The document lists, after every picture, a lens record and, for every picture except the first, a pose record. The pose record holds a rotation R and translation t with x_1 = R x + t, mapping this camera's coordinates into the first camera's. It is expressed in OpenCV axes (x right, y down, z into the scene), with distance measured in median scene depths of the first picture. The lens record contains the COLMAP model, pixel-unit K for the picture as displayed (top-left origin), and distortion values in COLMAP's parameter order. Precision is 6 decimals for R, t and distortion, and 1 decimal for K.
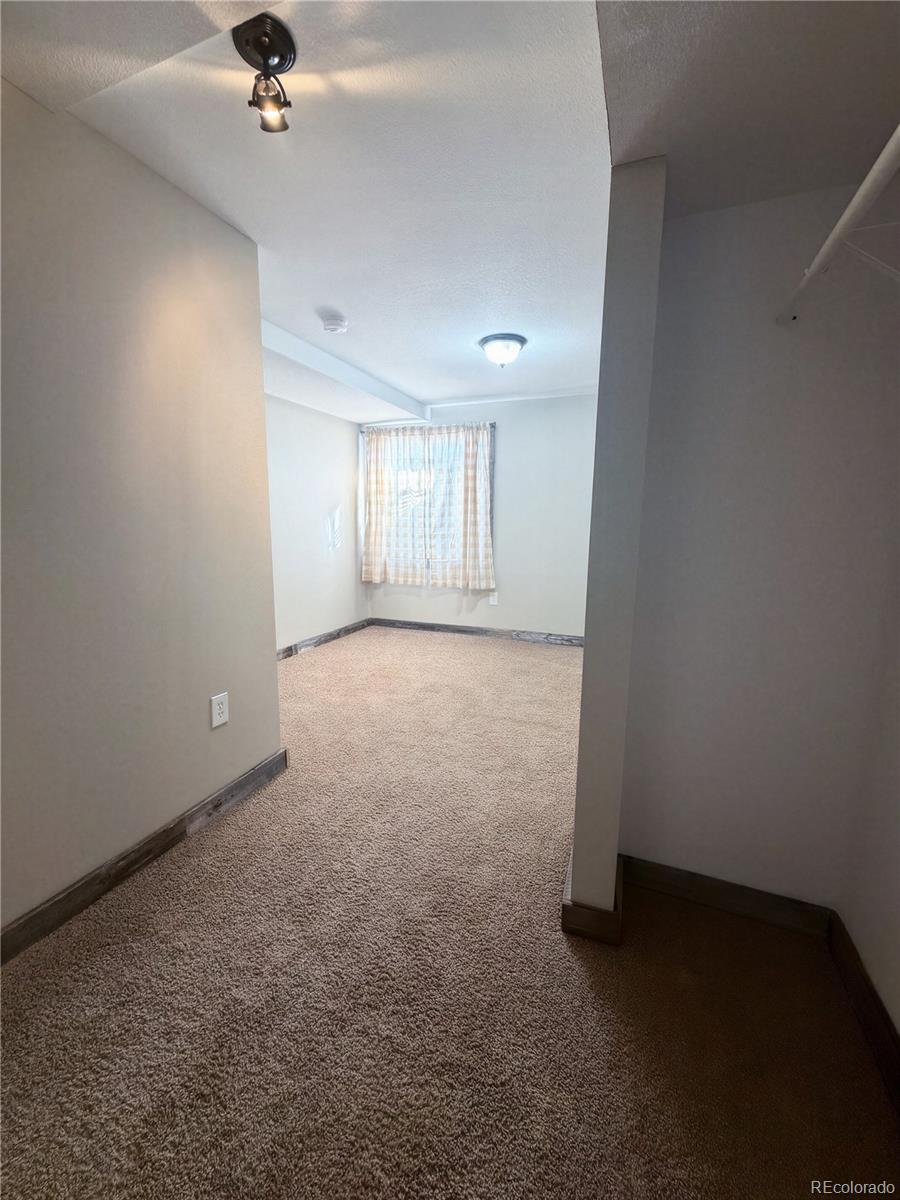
lens RADIAL K [[475.2, 0, 451.4], [0, 475.2, 596.4], [0, 0, 1]] dist [0.000867, -0.000216]
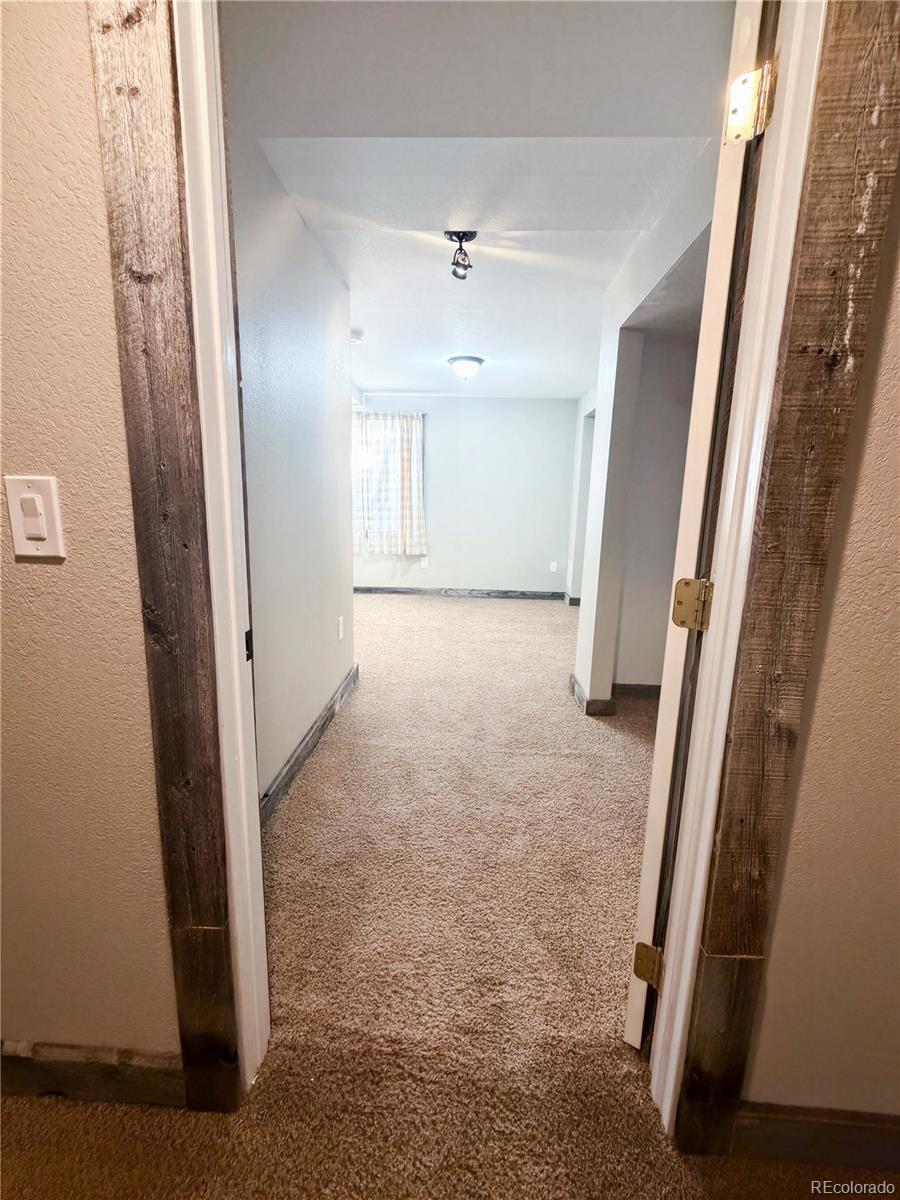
lens RADIAL K [[500.7, 0, 450.2], [0, 500.7, 595.3], [0, 0, 1]] dist [0.000305, 0.000294]
pose [[0.943177, -0.049668, 0.328558, -0.275598], [0.038199, 0.998417, 0.041276, 0.038457], [-0.330088, -0.026380, 0.943582, -0.208342]]
